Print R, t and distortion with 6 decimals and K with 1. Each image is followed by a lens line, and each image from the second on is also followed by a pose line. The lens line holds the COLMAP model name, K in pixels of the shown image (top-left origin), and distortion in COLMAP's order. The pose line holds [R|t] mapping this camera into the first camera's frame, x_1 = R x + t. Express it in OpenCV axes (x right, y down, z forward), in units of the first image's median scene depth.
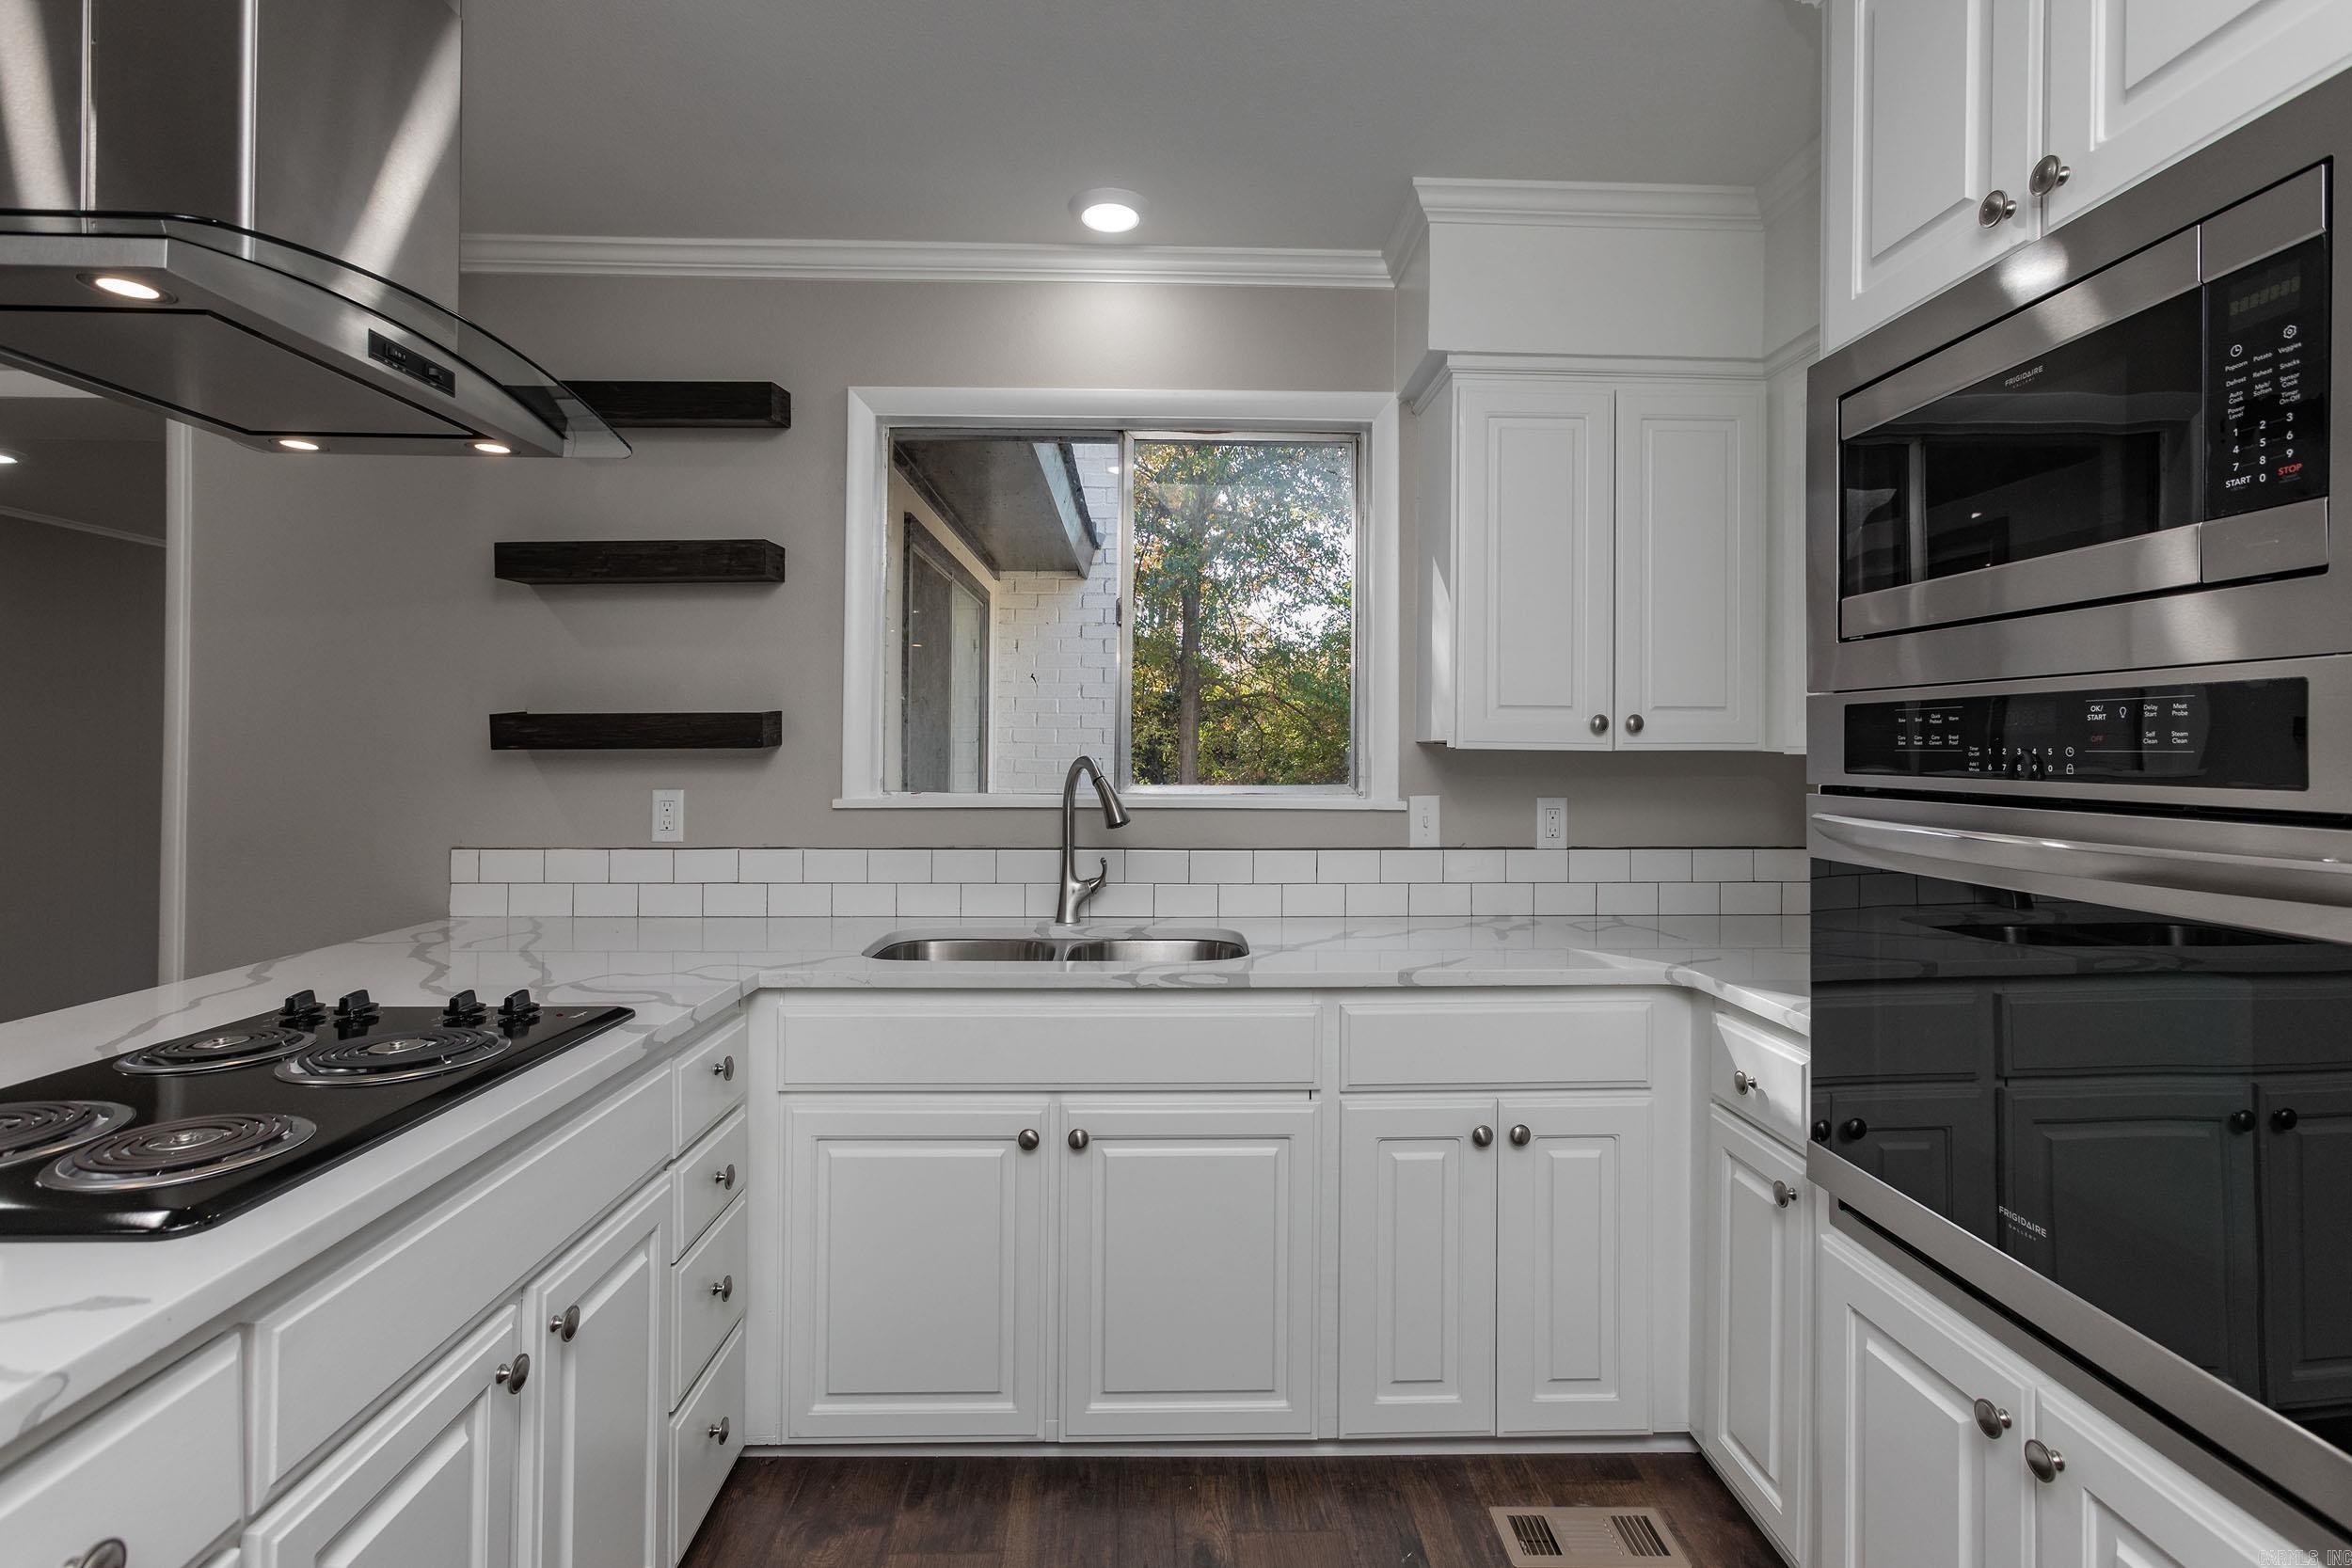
lens RADIAL K [[1126.8, 0, 1205.0], [0, 1126.8, 752.2], [0, 0, 1]] dist [0.004621, 0.001175]
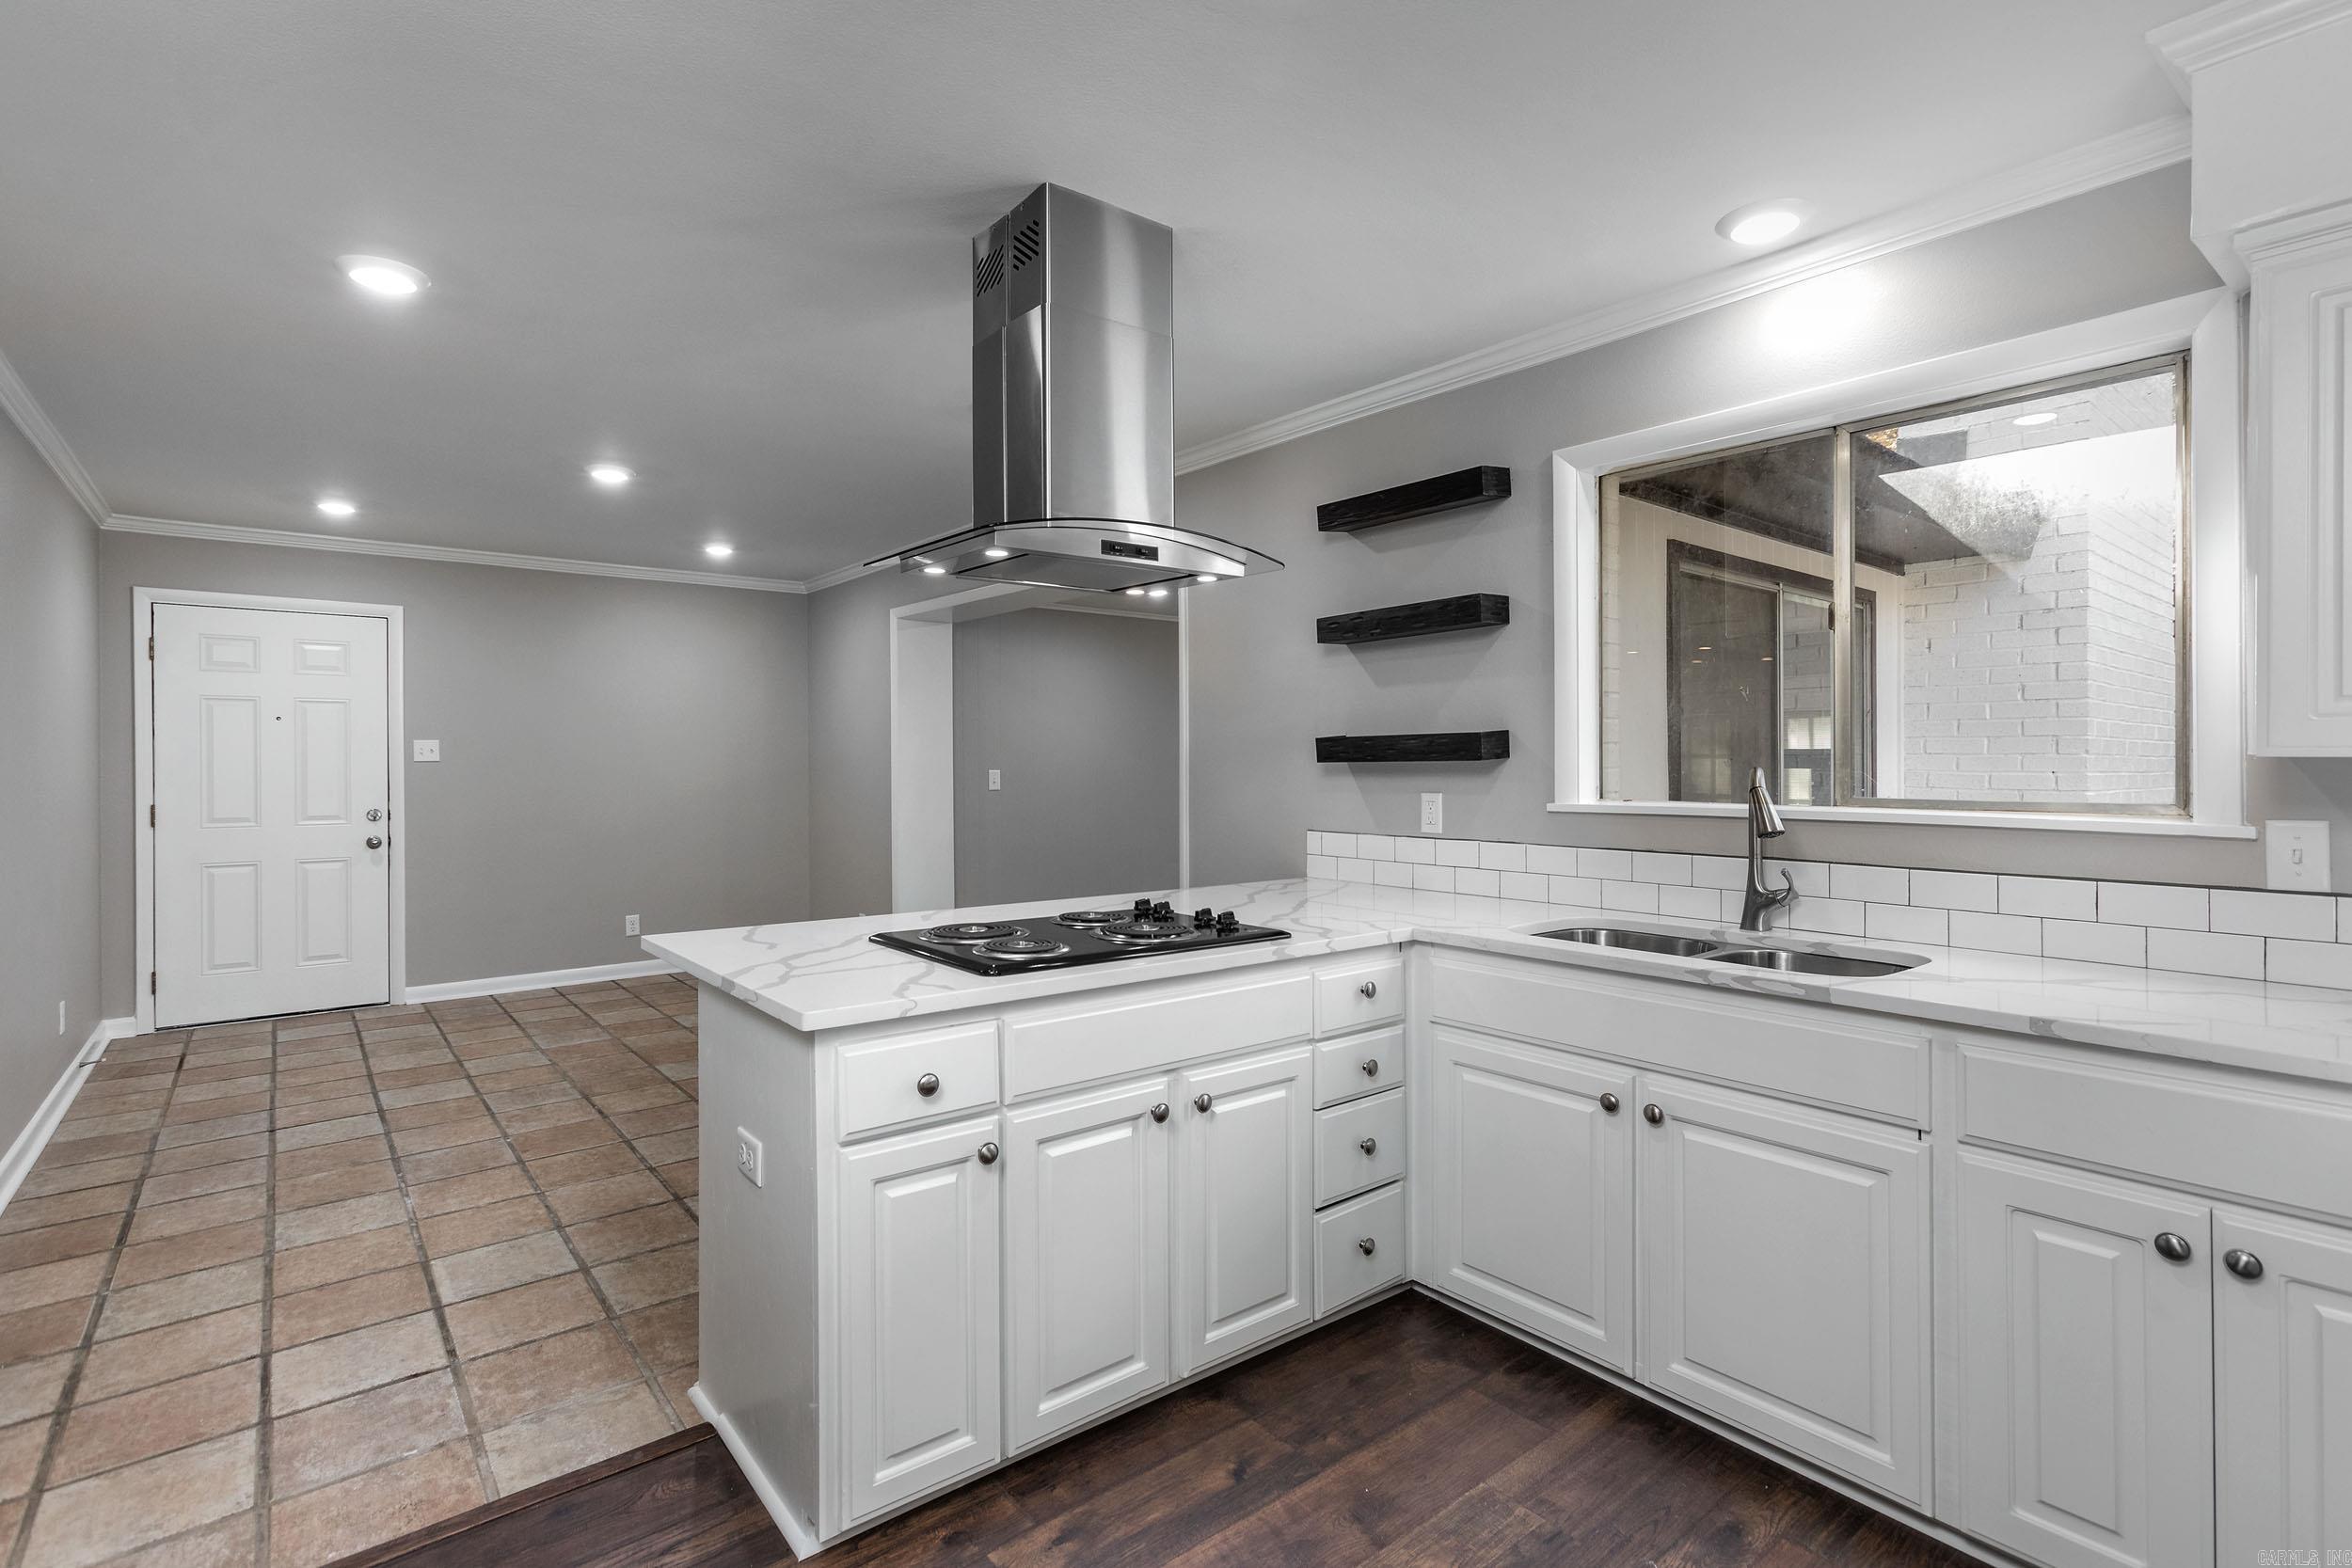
lens RADIAL K [[1085.8, 0, 1126.0], [0, 1085.8, 769.6], [0, 0, 1]] dist [0.028003, 0.000636]
pose [[0.606870, 0.000798, -0.794801, 0.432331], [0.003358, 0.999988, 0.003569, 0.000847], [0.794794, -0.004835, 0.606860, -0.059487]]
